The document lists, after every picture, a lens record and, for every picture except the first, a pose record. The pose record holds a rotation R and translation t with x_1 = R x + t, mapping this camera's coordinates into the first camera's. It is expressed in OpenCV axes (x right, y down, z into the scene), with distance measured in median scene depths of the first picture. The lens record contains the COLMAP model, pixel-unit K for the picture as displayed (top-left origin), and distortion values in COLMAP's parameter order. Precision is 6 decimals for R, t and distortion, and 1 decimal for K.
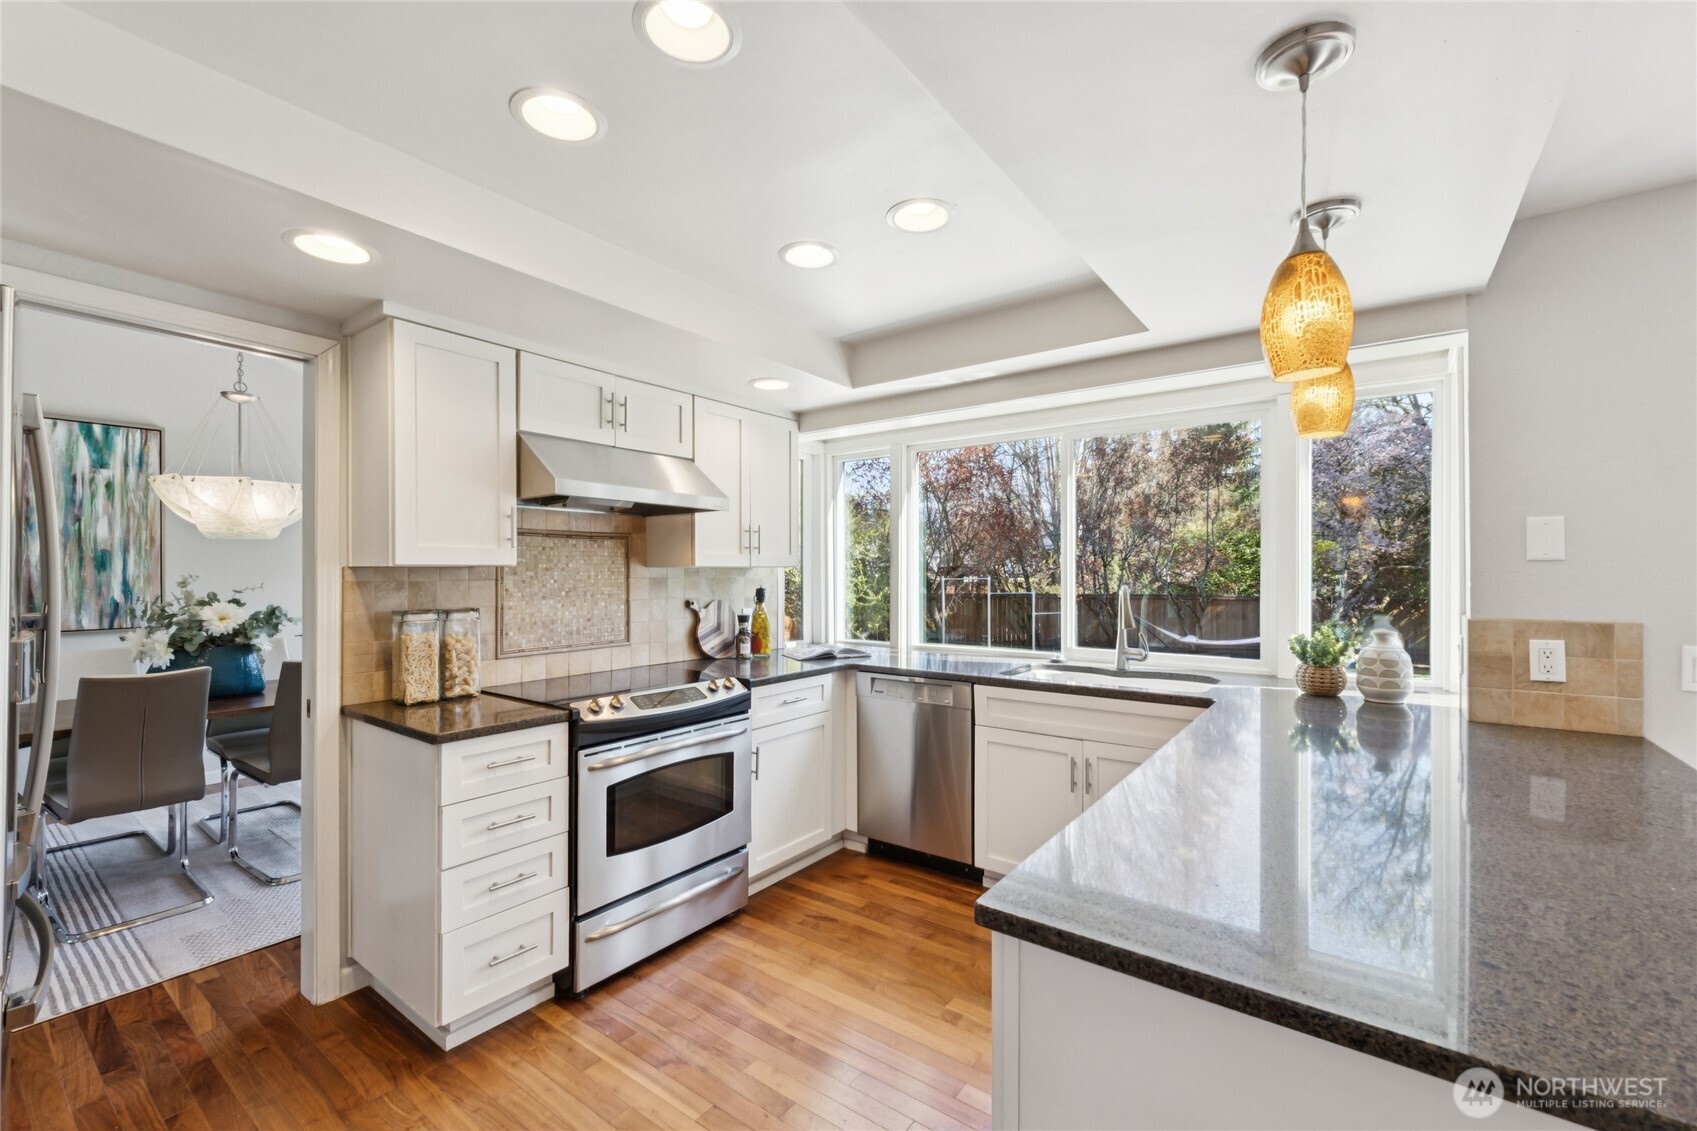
lens RADIAL K [[706.9, 0, 853.6], [0, 706.9, 576.4], [0, 0, 1]] dist [0.001367, 0.000140]
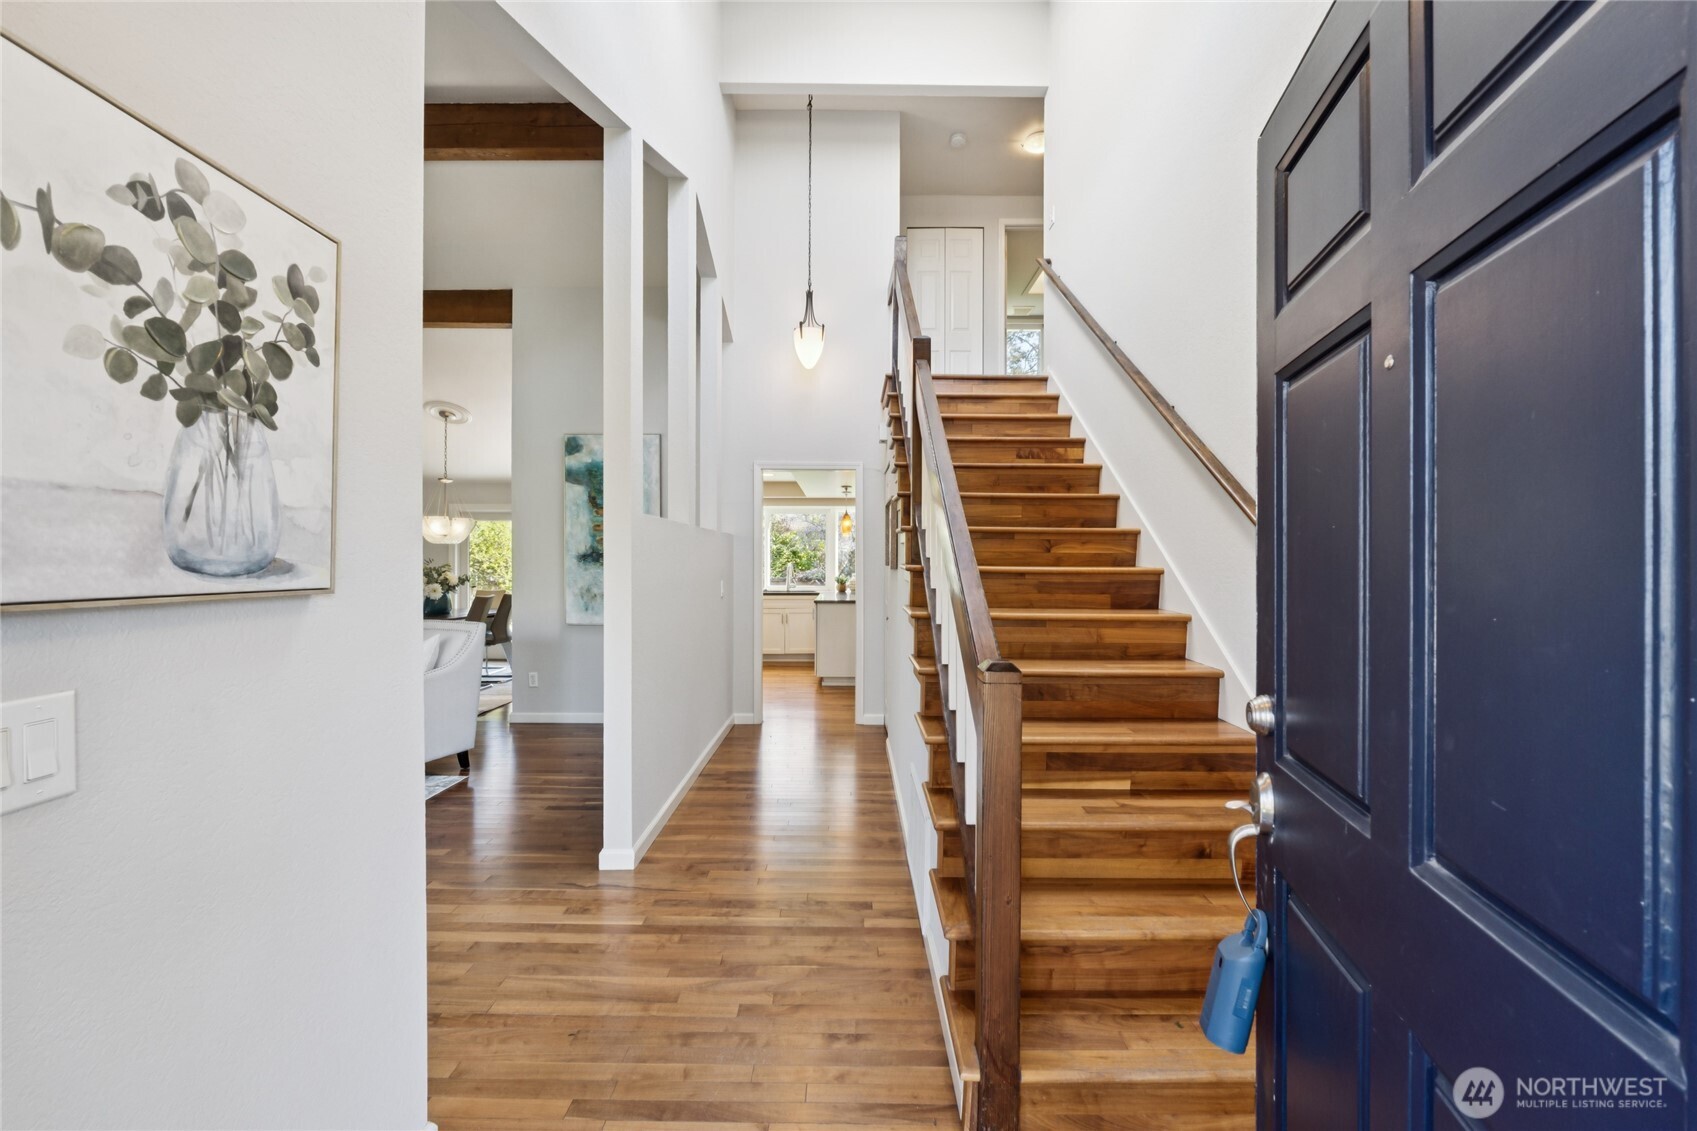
lens RADIAL K [[713.0, 0, 846.1], [0, 713.0, 558.4], [0, 0, 1]] dist [-0.000498, -0.000076]
pose [[0.807876, -0.000507, 0.589353, -1.647790], [0.002825, 0.999991, -0.003012, 0.005791], [-0.589346, 0.004098, 0.807870, -2.202135]]
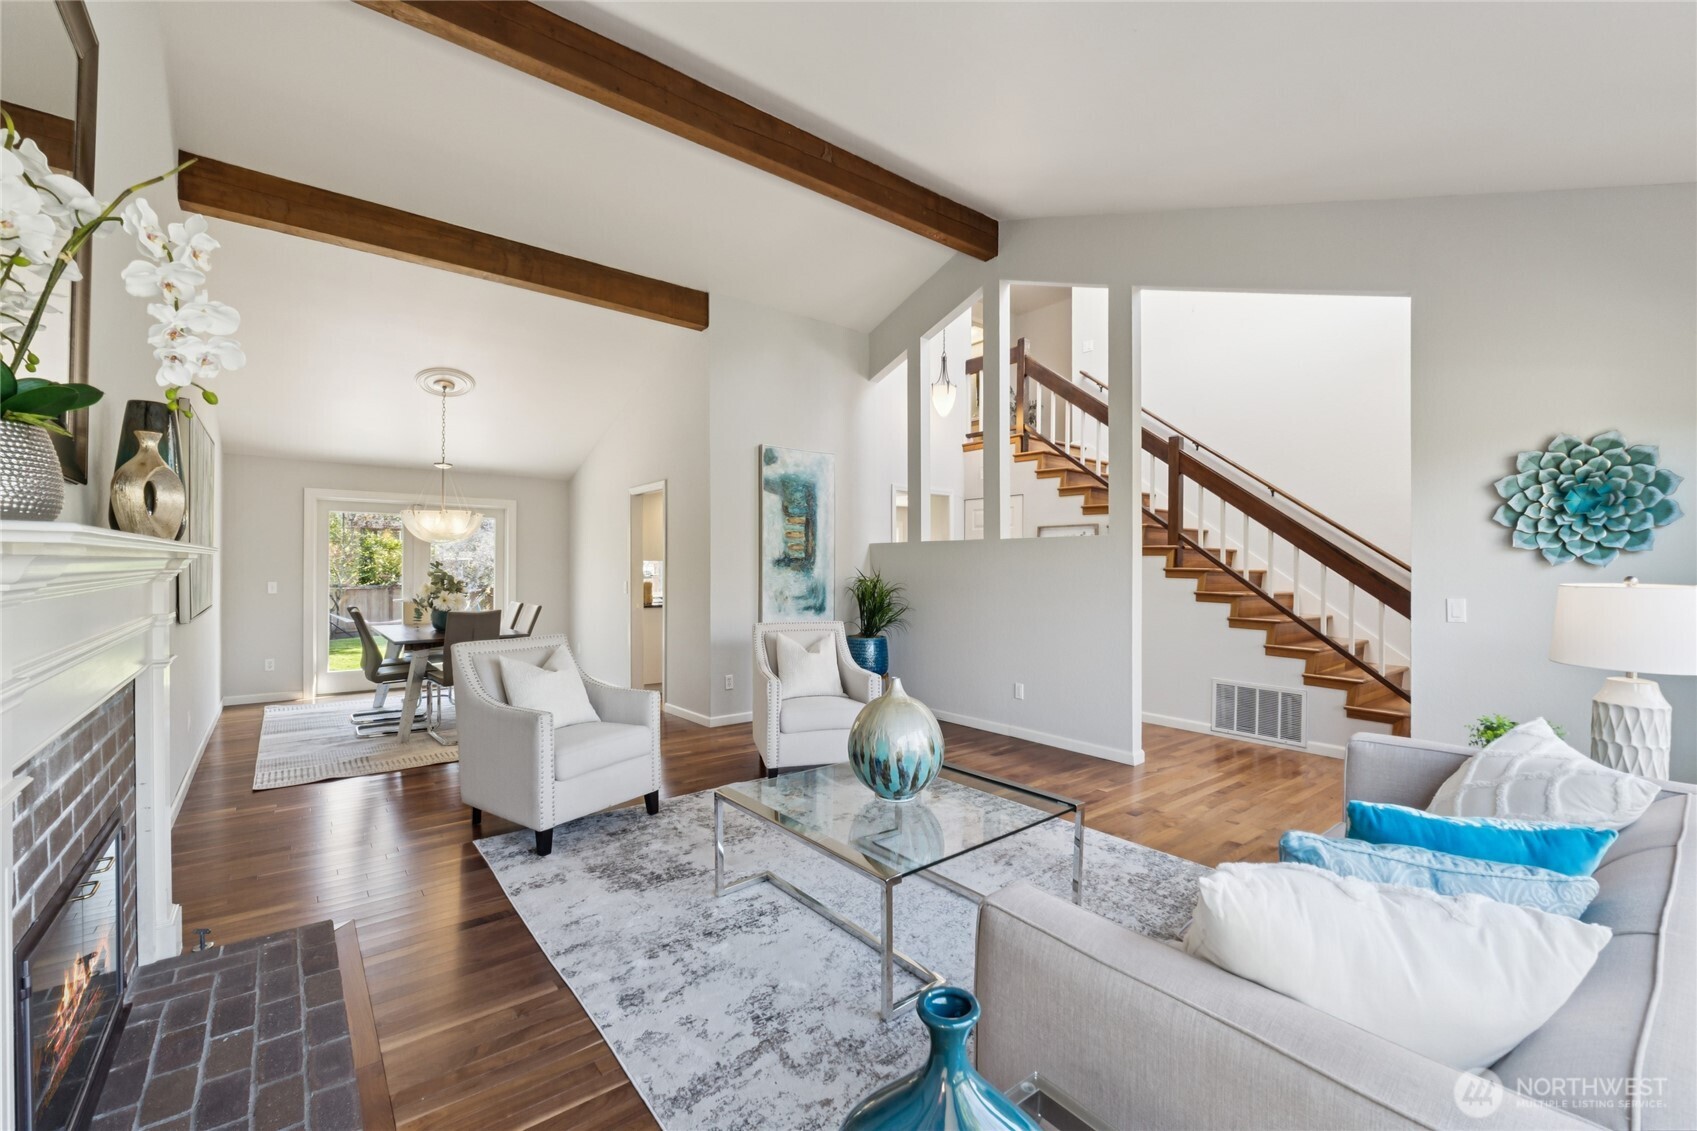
lens RADIAL K [[698.6, 0, 848.5], [0, 698.6, 565.5], [0, 0, 1]] dist [0.000844, 0.000103]
pose [[0.256273, 0.003062, 0.966600, -3.288868], [0.000096, 0.999995, -0.003193, 0.012629], [-0.966605, 0.000911, 0.256271, -0.655729]]
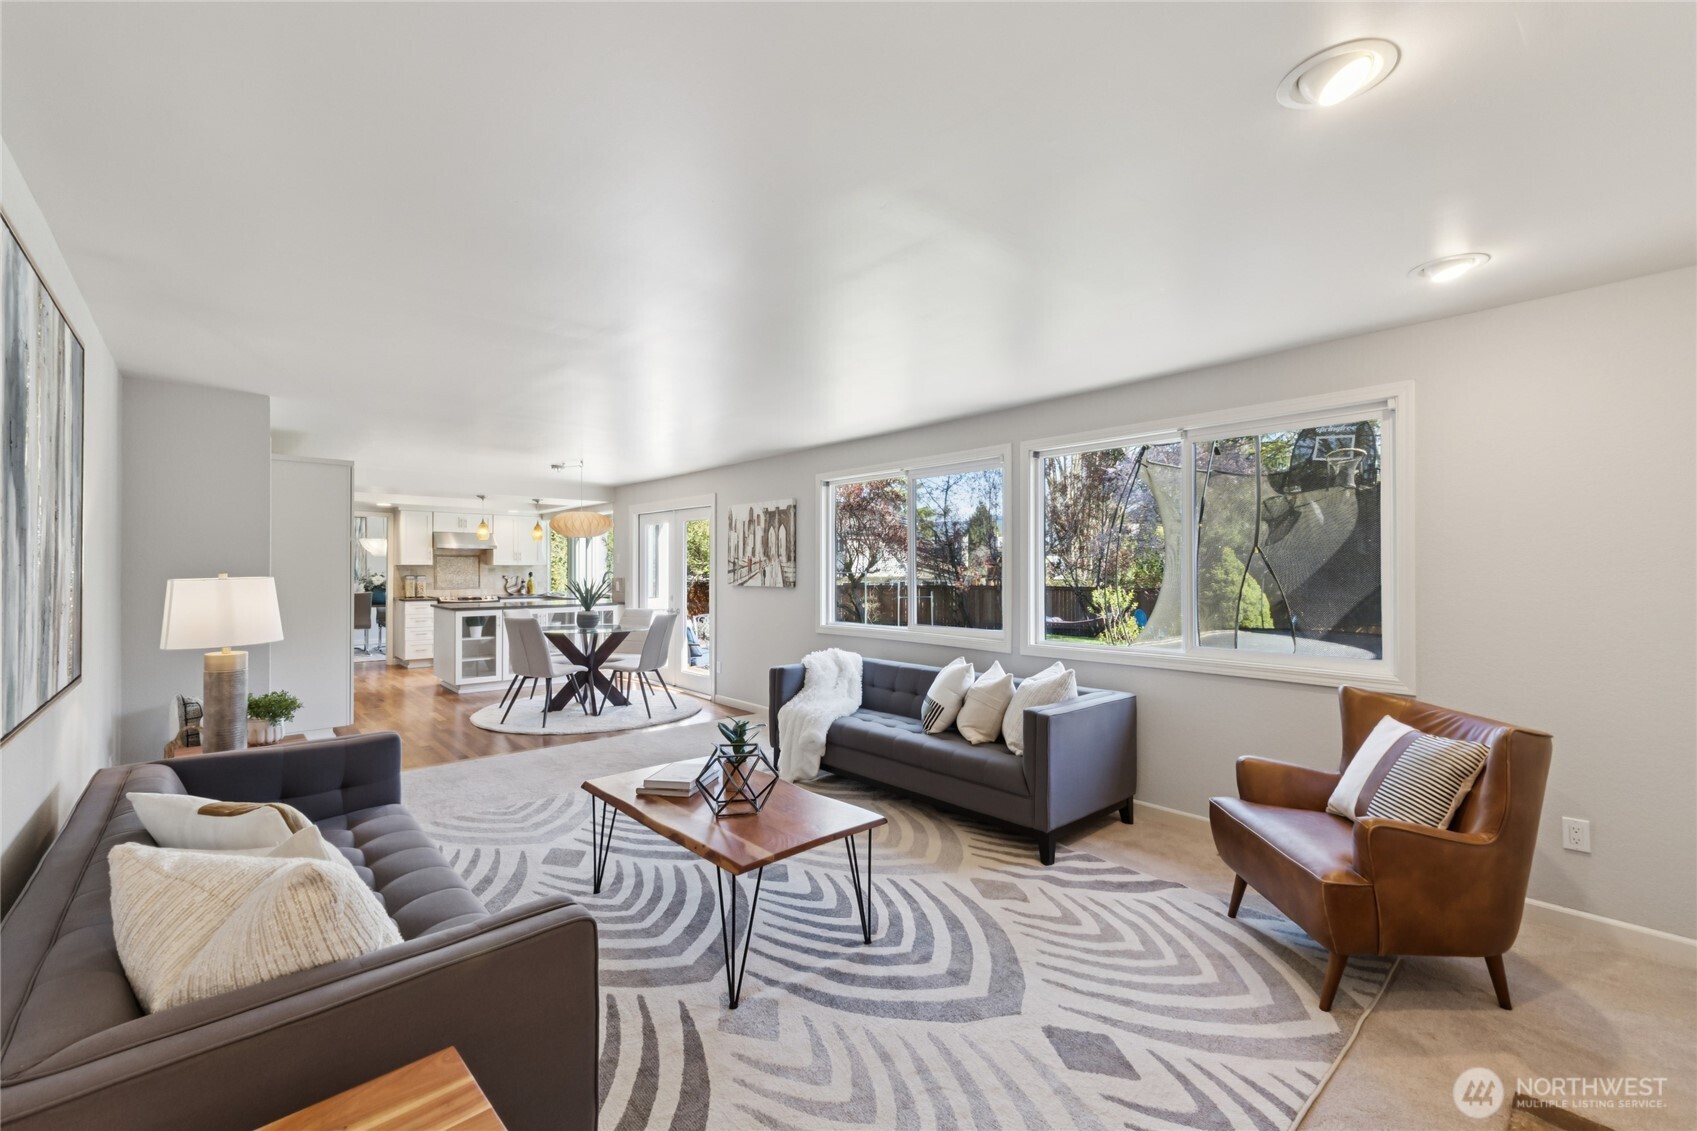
lens RADIAL K [[698.6, 0, 848.5], [0, 698.6, 565.5], [0, 0, 1]] dist [0.000844, 0.000103]
pose [[0.979685, 0.000560, -0.200543, 2.651665], [-0.002636, 0.999946, -0.010081, 0.022791], [0.200527, 0.010405, 0.979633, -2.439350]]
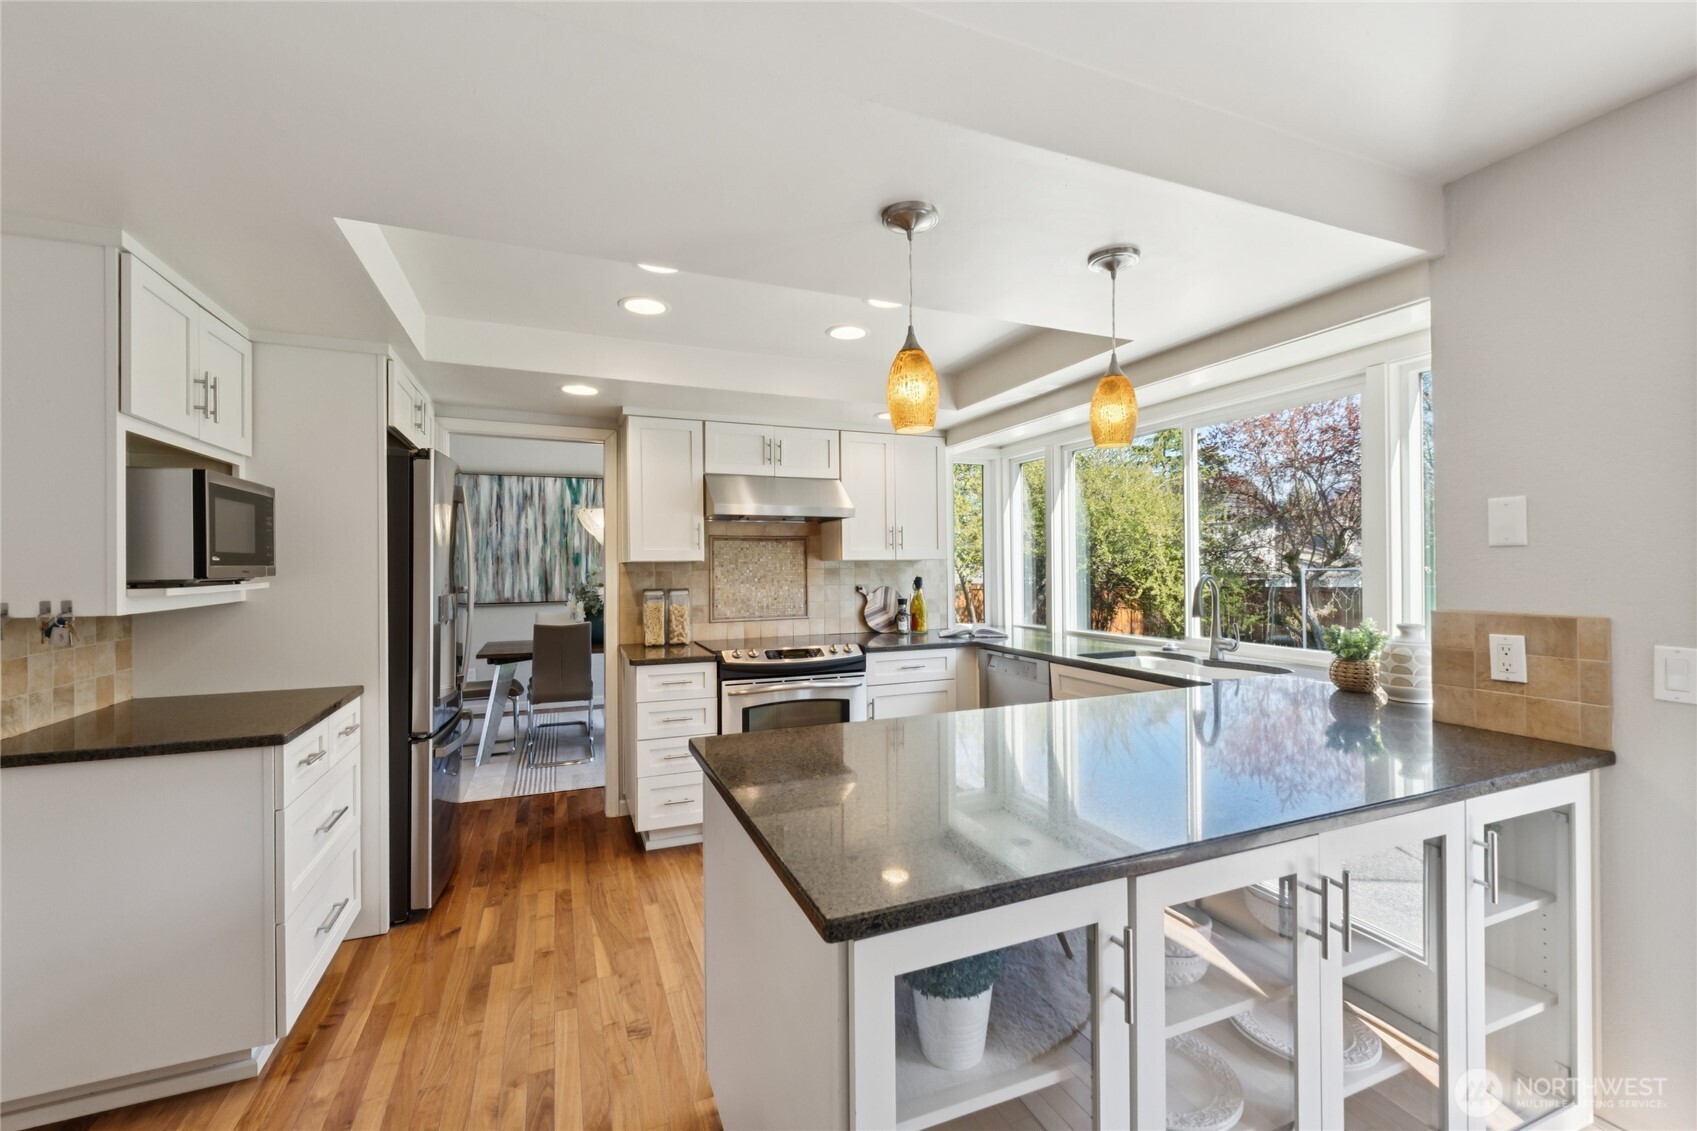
lens RADIAL K [[709.5, 0, 854.2], [0, 709.5, 569.3], [0, 0, 1]] dist [0.002243, -0.000120]
pose [[0.858066, -0.002775, -0.513531, 0.592607], [0.004075, 0.999991, 0.001404, 0.001818], [0.513523, -0.003298, 0.858070, -0.158627]]
